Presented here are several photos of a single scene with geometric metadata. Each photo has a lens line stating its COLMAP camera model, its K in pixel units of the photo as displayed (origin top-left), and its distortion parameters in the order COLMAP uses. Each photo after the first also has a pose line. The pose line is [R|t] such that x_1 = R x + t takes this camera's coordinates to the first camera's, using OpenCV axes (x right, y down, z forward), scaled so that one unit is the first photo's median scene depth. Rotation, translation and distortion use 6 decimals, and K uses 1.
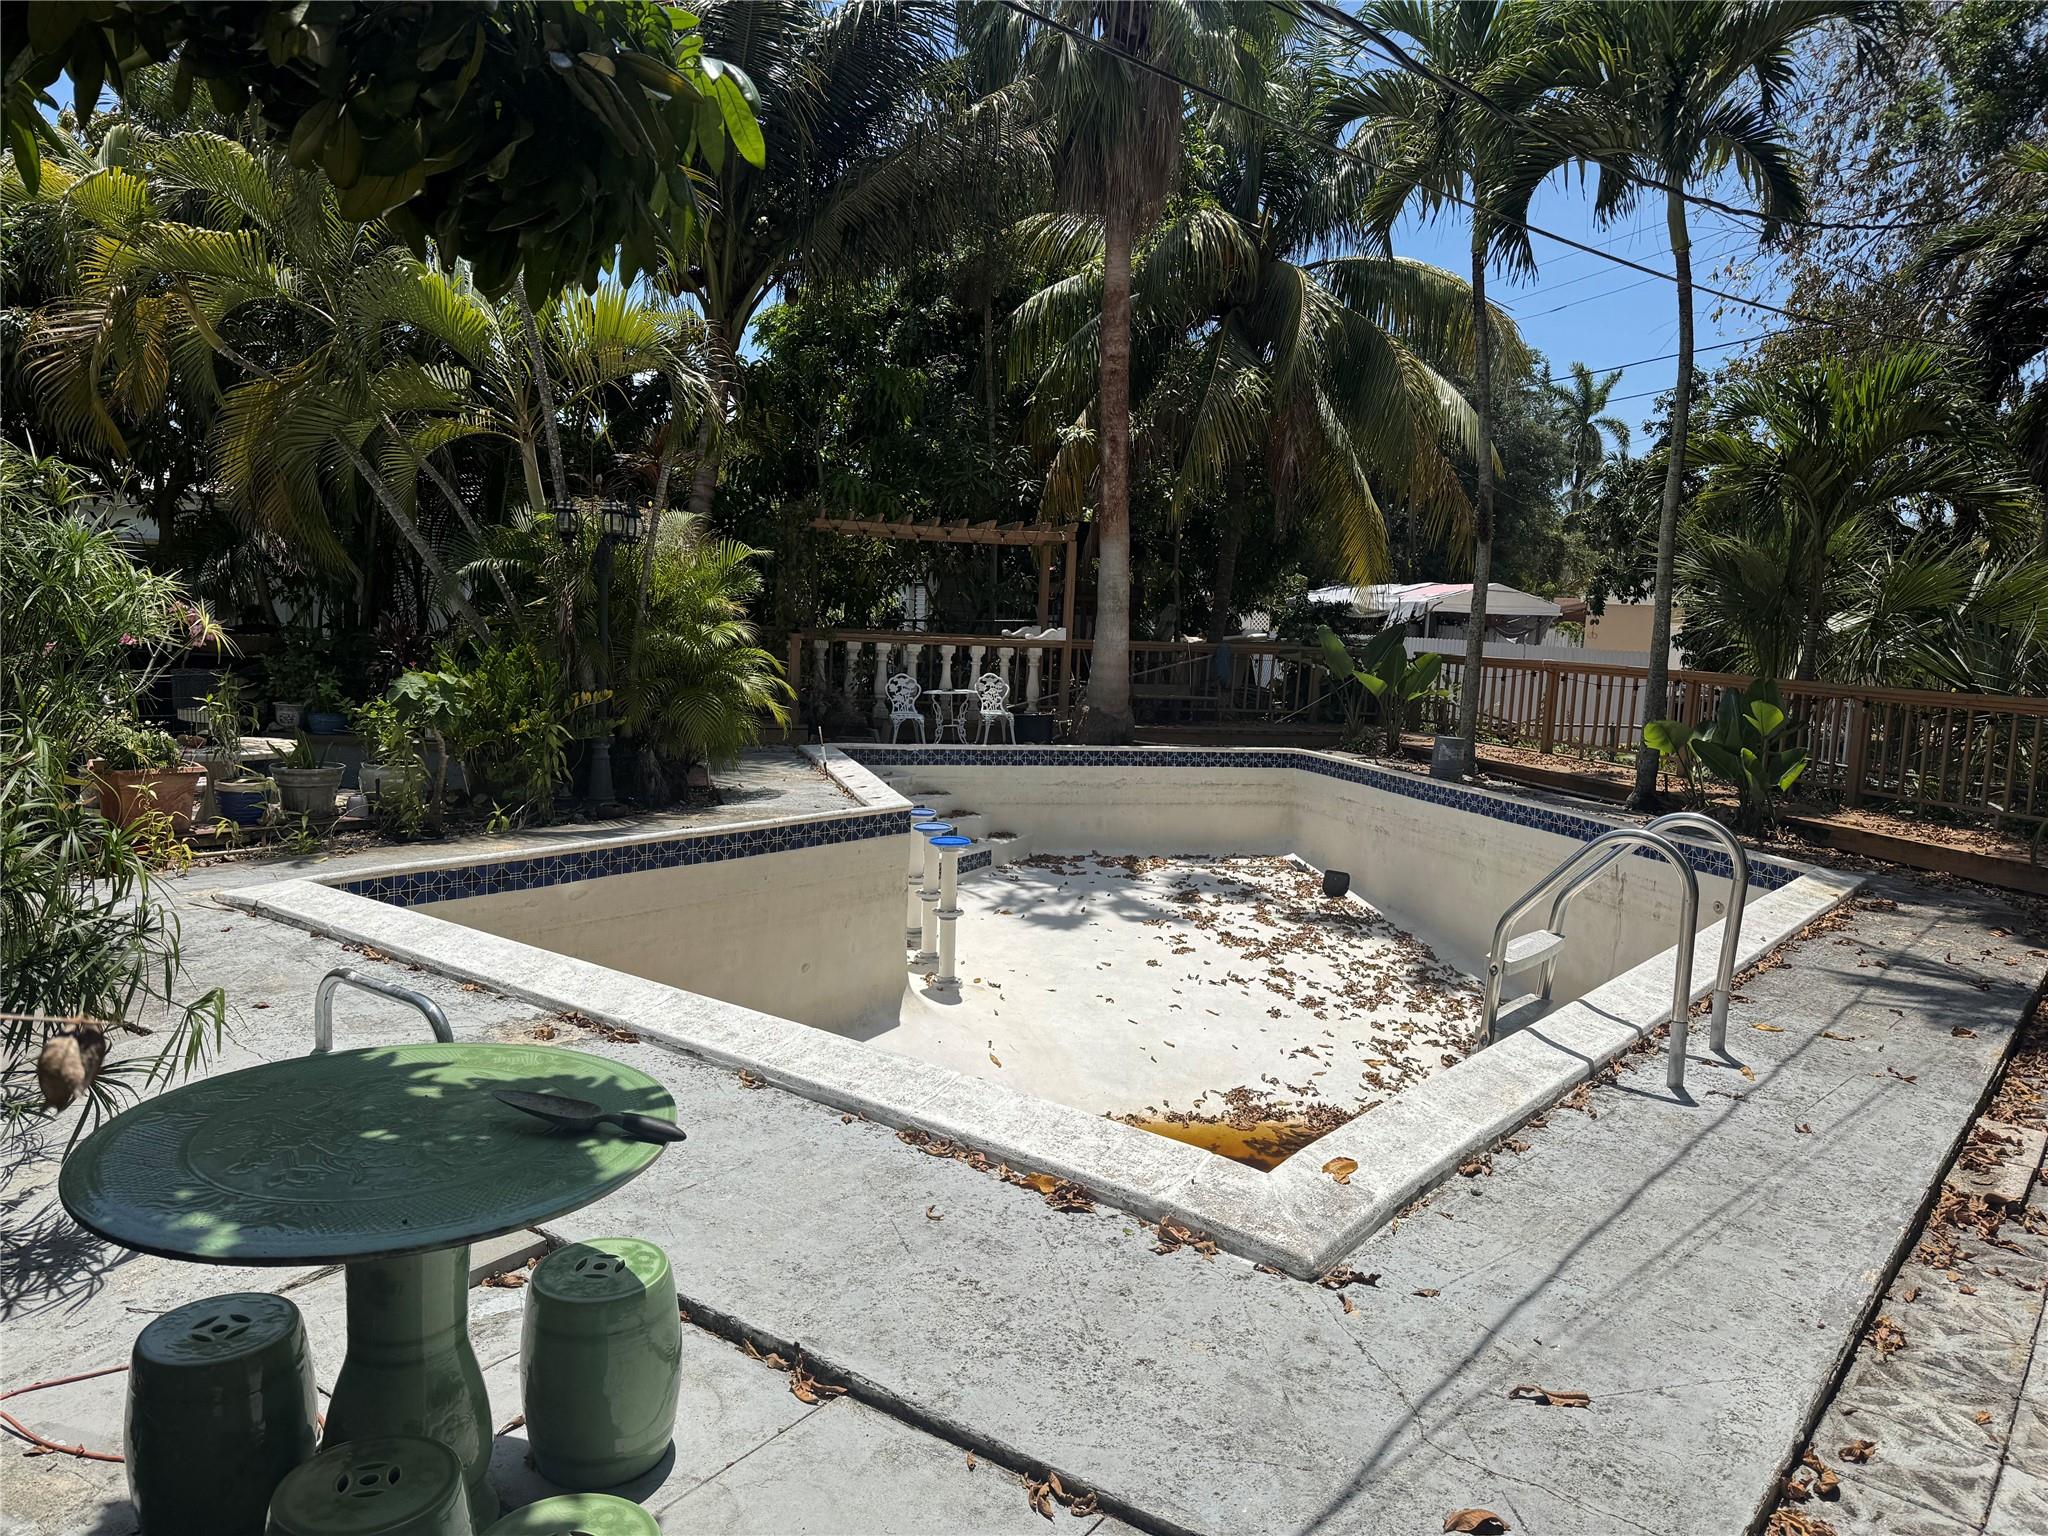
lens RADIAL K [[1420.8, 0, 1024.0], [0, 1420.8, 768.0], [0, 0, 1]] dist [0.096952, -0.117168]
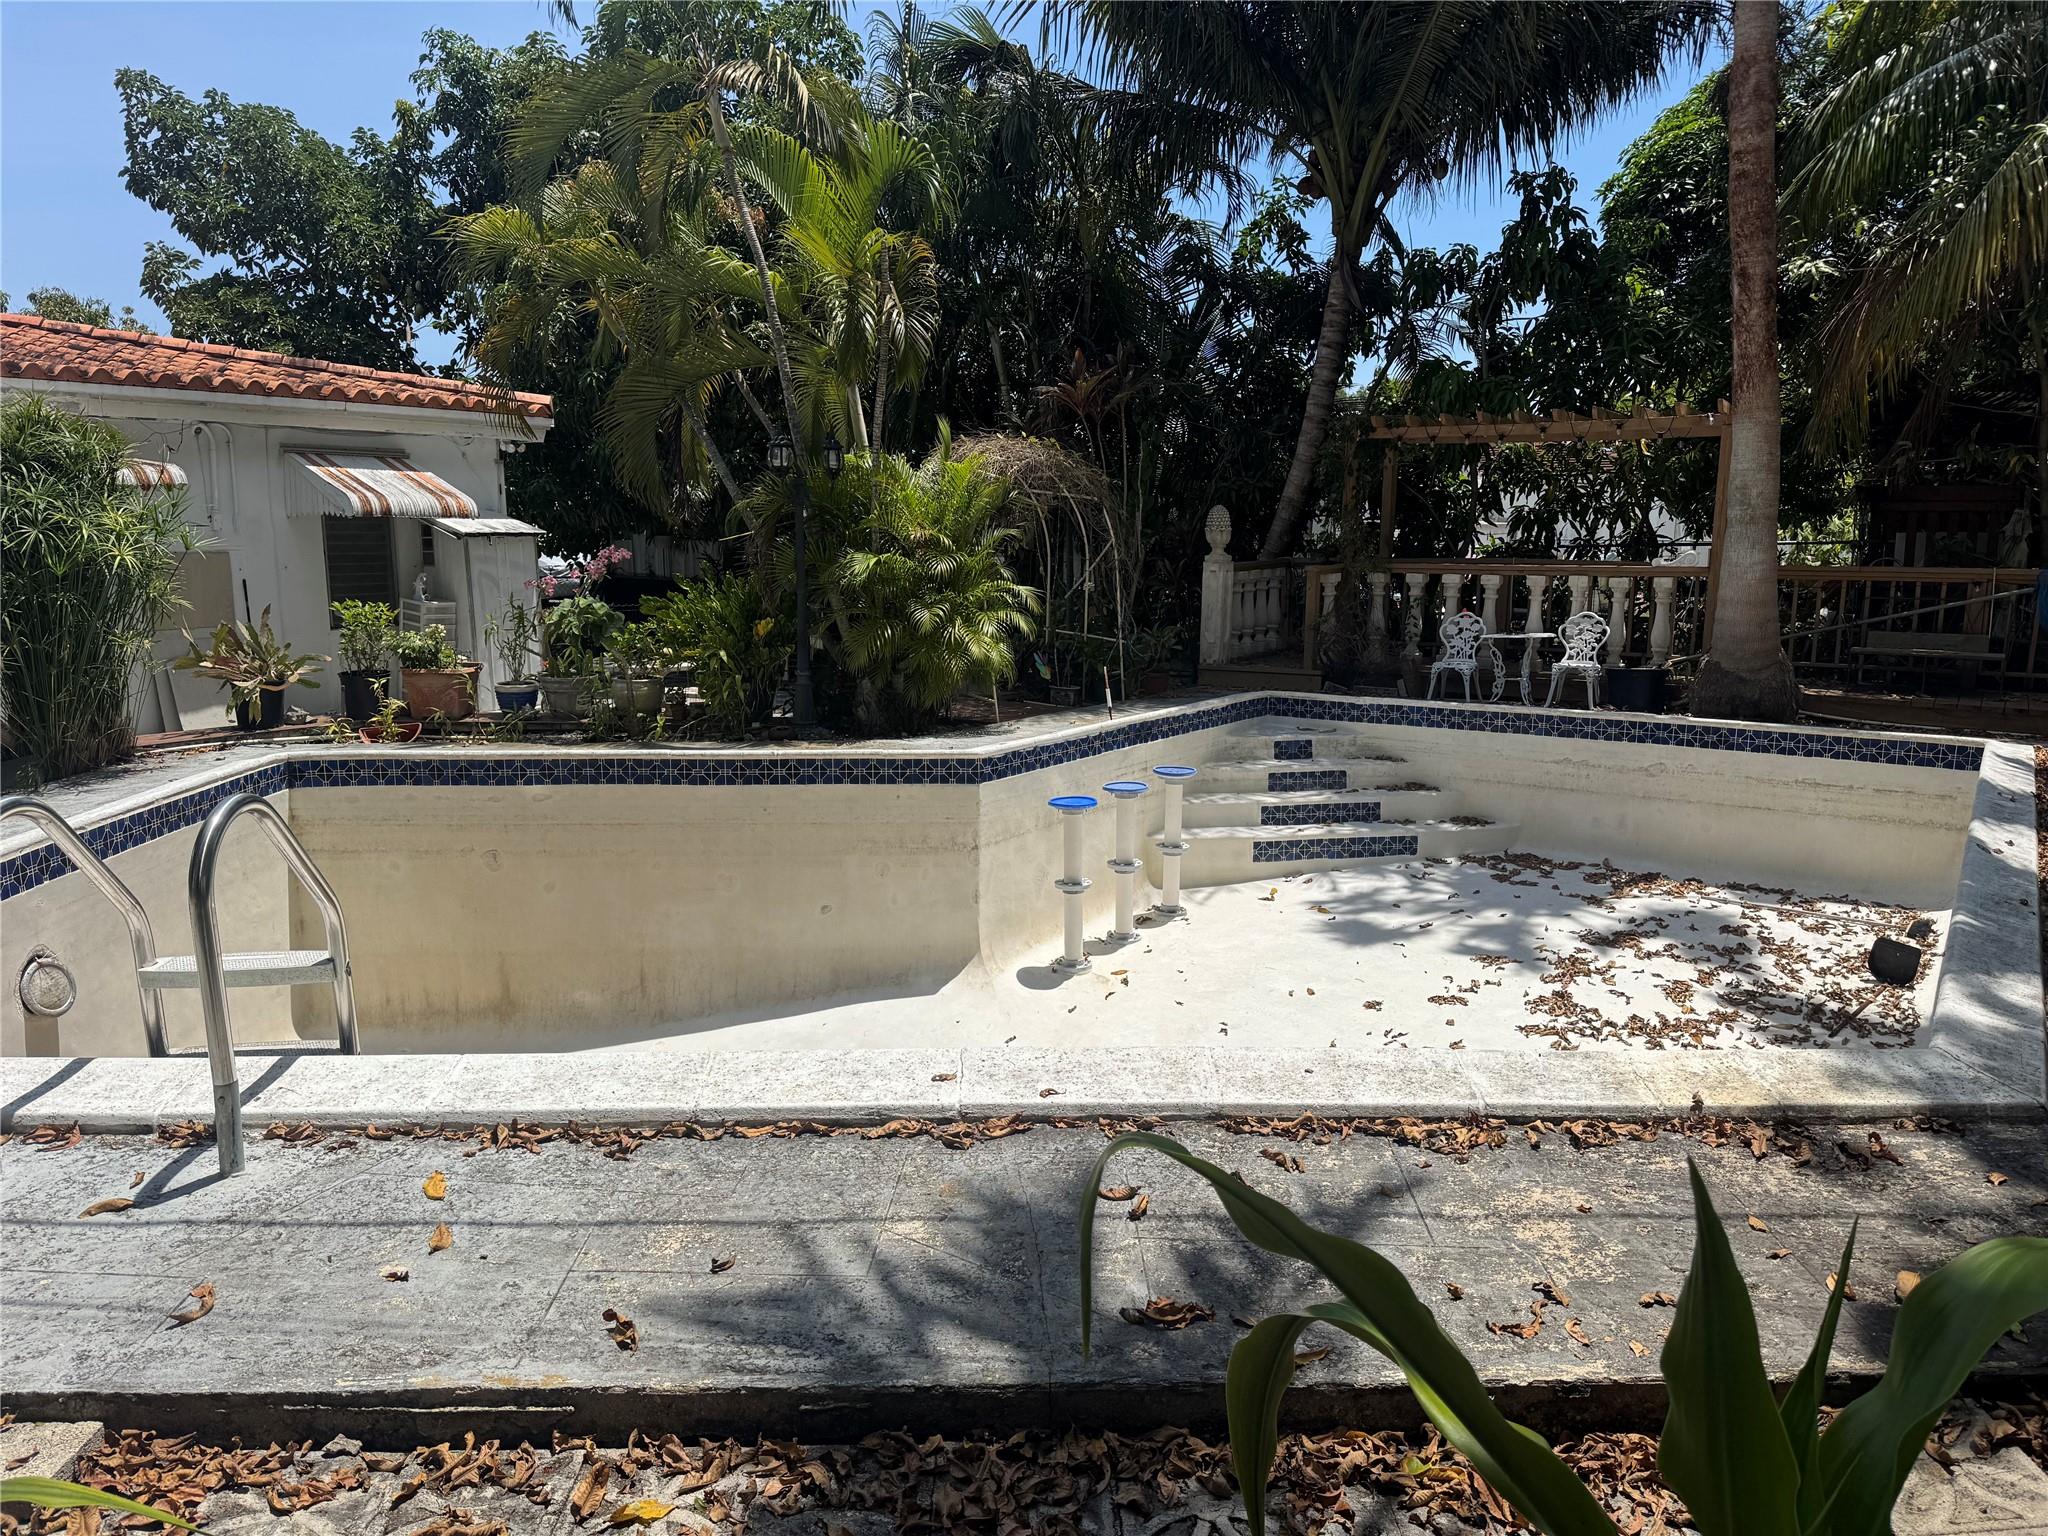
lens RADIAL K [[1417.7, 0, 1024.0], [0, 1417.7, 768.0], [0, 0, 1]] dist [0.062342, -0.117445]
pose [[0.631468, 0.090325, -0.770123, 0.415885], [-0.062968, 0.995885, 0.065173, -0.016116], [0.772841, 0.007338, 0.634557, 0.313507]]
